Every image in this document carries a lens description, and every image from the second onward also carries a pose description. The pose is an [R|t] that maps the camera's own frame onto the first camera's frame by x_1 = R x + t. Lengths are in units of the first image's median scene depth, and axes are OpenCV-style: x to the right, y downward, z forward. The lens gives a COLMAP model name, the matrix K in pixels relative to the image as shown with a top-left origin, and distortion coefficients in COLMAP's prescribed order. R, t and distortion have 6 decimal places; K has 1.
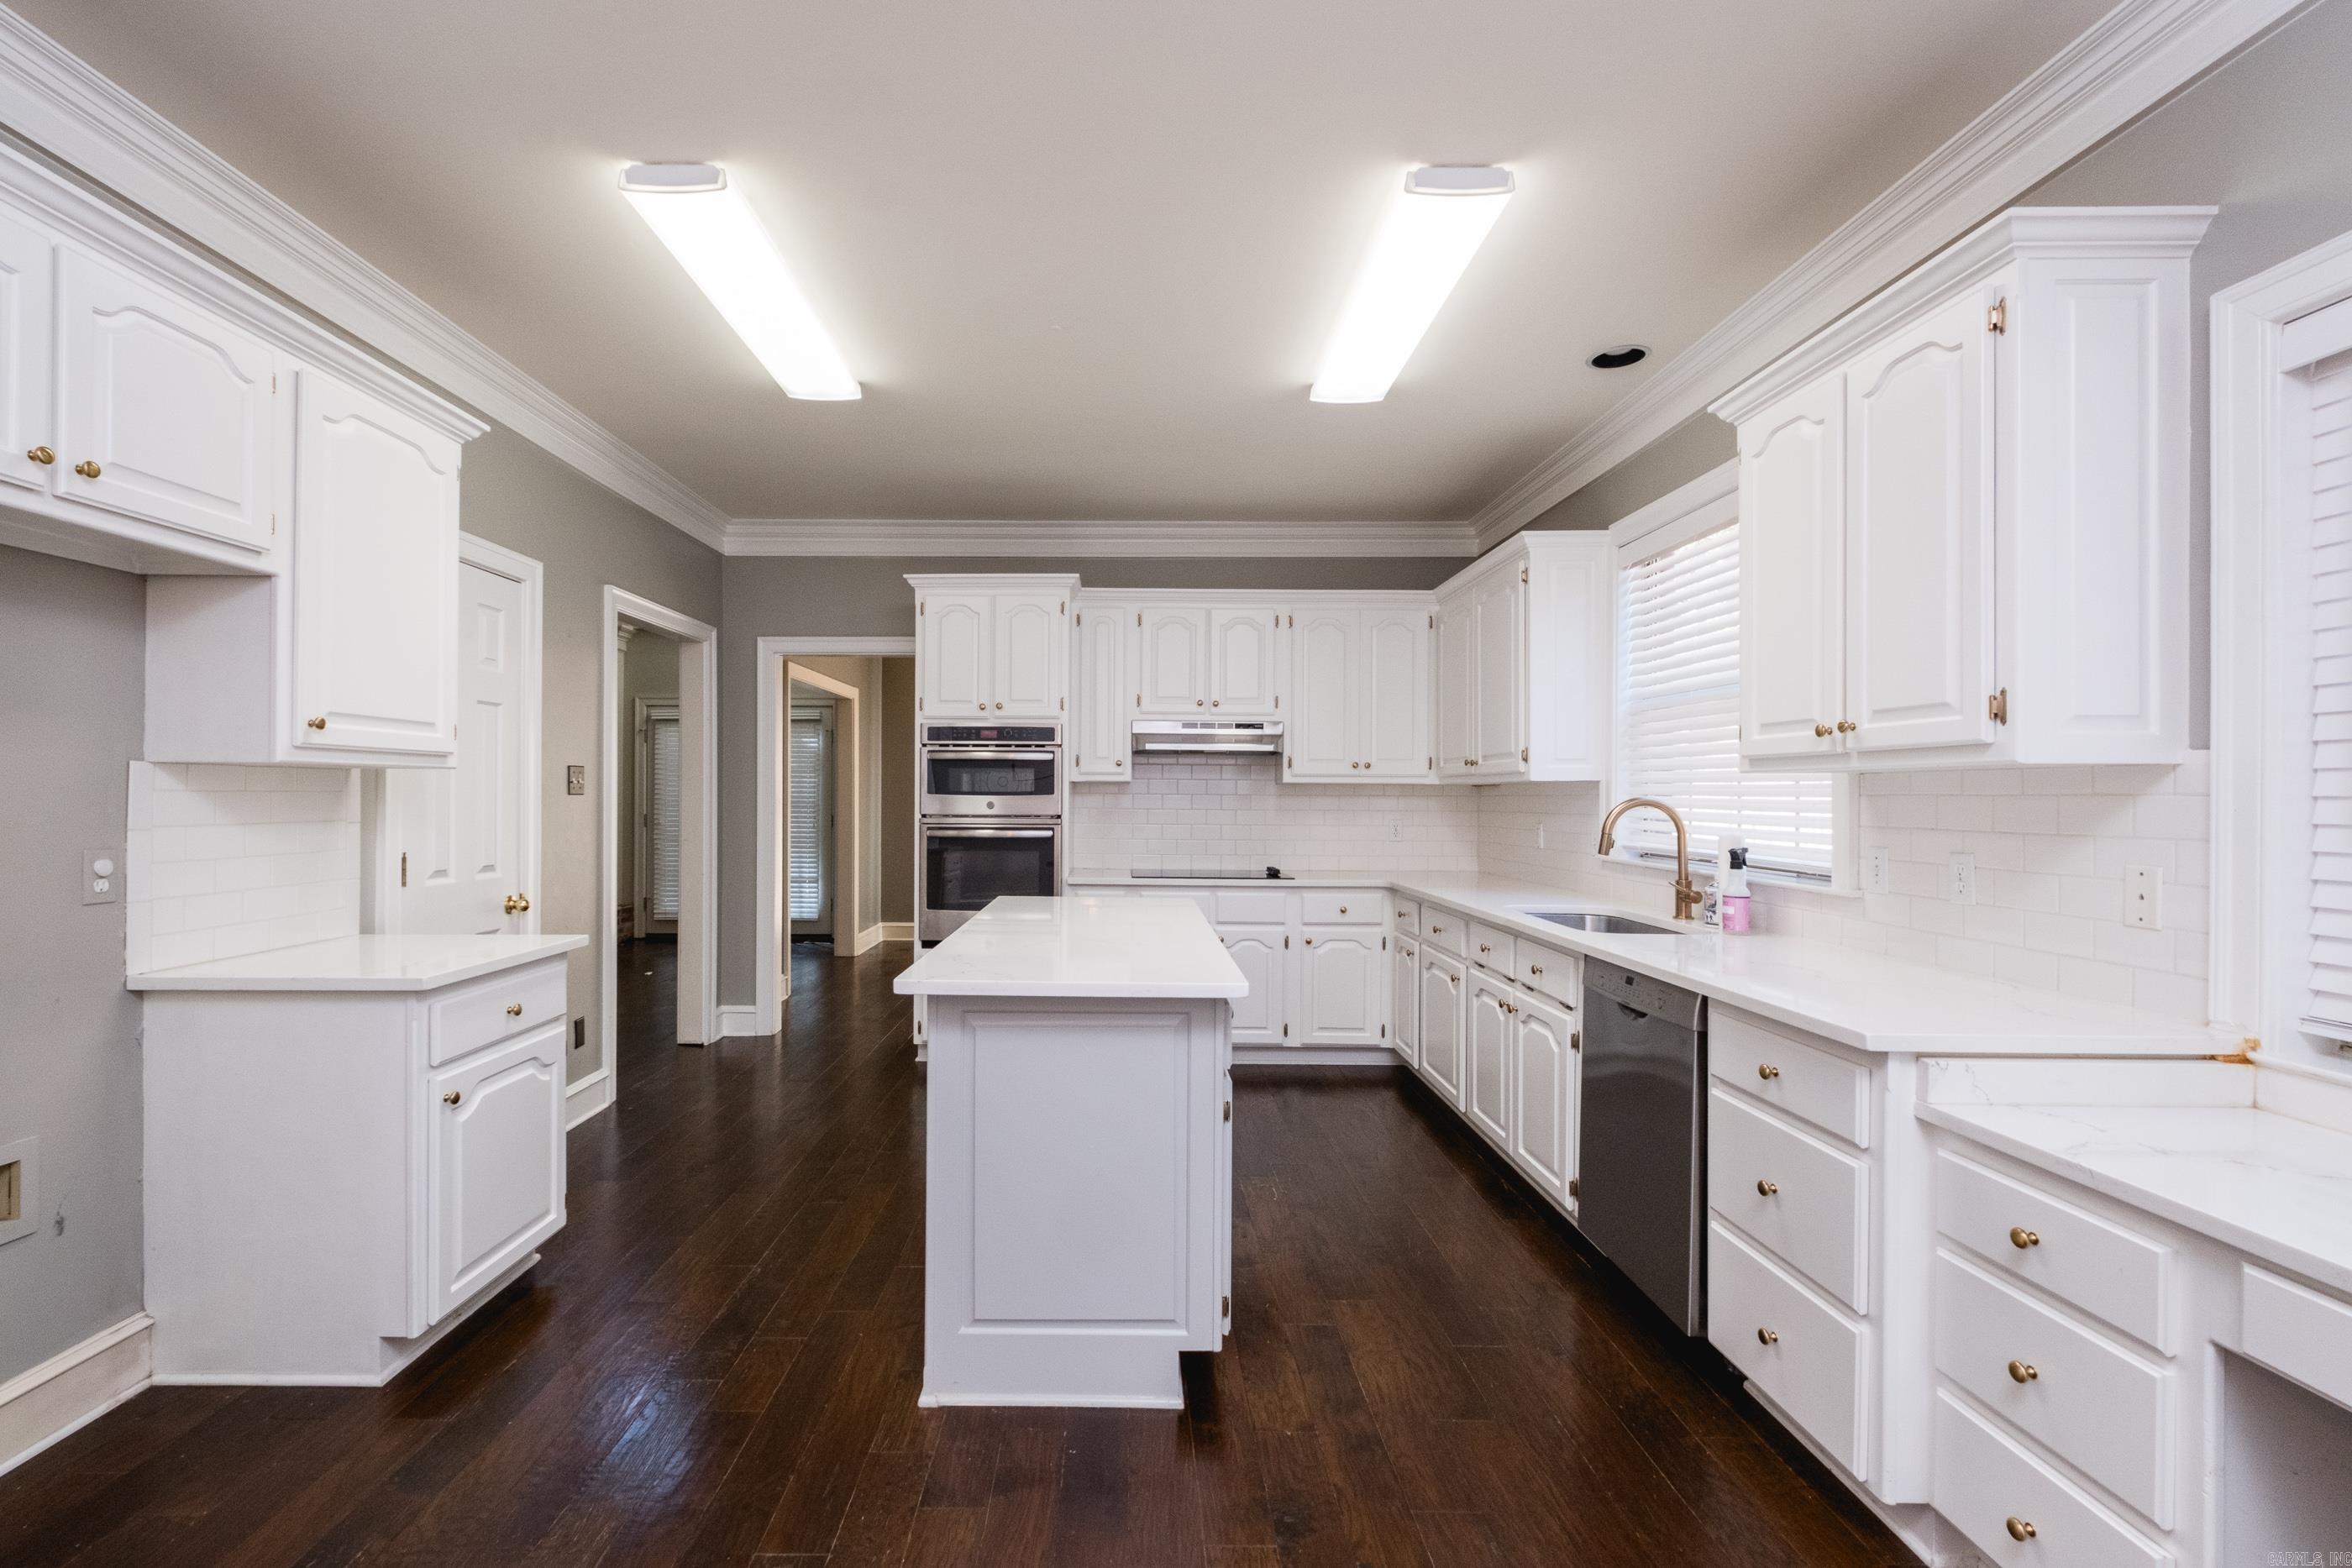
lens RADIAL K [[1021.5, 0, 1108.2], [0, 1021.5, 792.1], [0, 0, 1]] dist [0.009520, -0.007790]
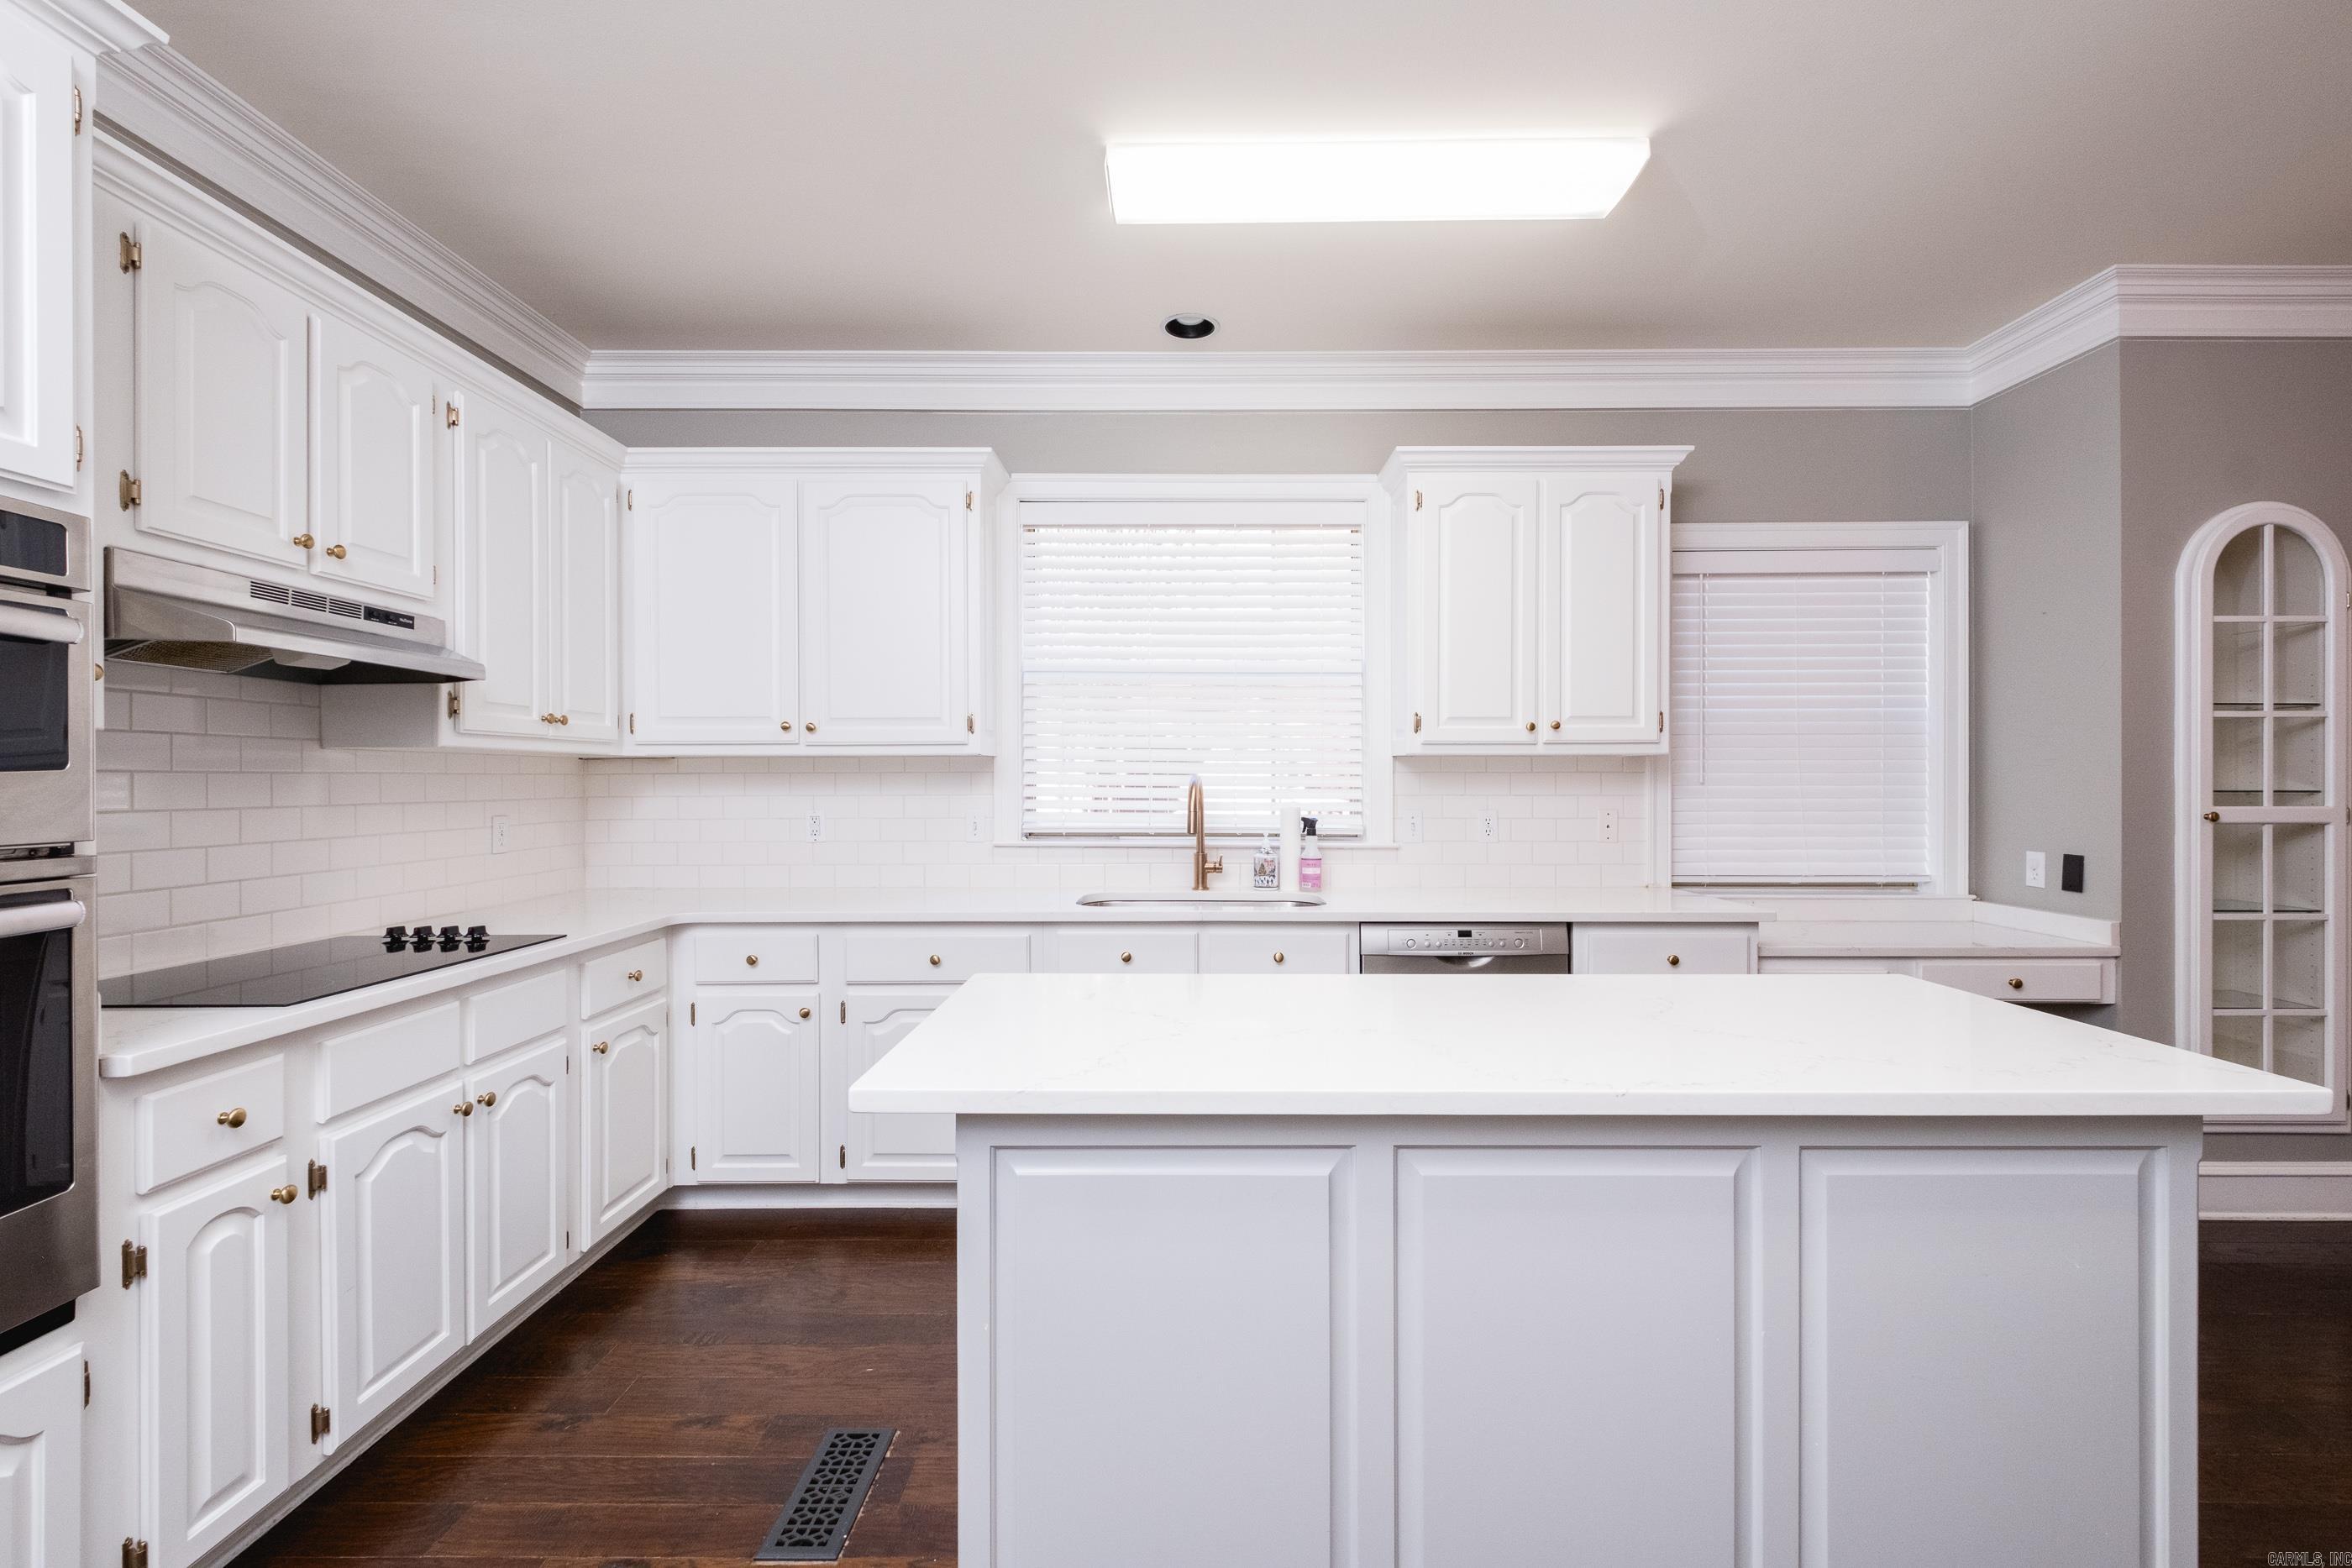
lens RADIAL K [[1021.5, 0, 1171.1], [0, 1021.5, 775.9], [0, 0, 1]] dist [0.009520, -0.007790]
pose [[-0.014659, -0.002522, 0.999889, -0.466593], [-0.001741, 0.999995, 0.002497, 0.003689], [-0.999891, -0.001705, -0.014663, 0.992672]]
